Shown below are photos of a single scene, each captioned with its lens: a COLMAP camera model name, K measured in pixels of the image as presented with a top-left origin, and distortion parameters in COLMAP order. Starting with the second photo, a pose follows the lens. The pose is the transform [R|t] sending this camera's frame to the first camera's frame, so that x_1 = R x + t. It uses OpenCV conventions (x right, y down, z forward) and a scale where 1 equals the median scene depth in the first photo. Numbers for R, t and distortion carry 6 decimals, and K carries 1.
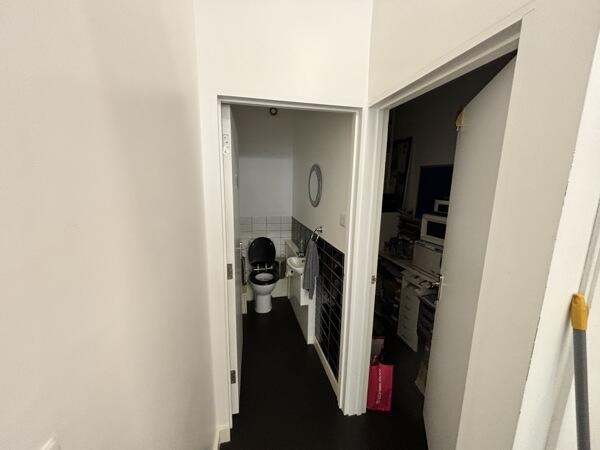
lens RADIAL K [[240.5, 0, 300.0], [0, 240.5, 225.0], [0, 0, 1]] dist [0.001088, 0.000087]
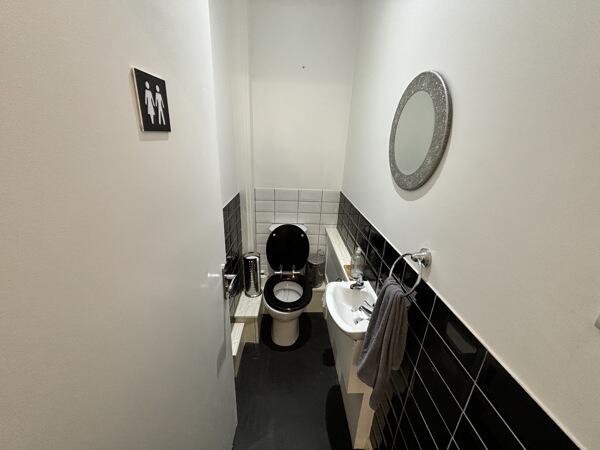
lens RADIAL K [[240.5, 0, 300.0], [0, 240.5, 225.0], [0, 0, 1]] dist [0.001088, 0.000087]
pose [[0.983675, 0.084128, -0.159076, -0.033219], [-0.055662, 0.982885, 0.175609, -0.056026], [0.171127, -0.163888, 0.971523, 0.412948]]
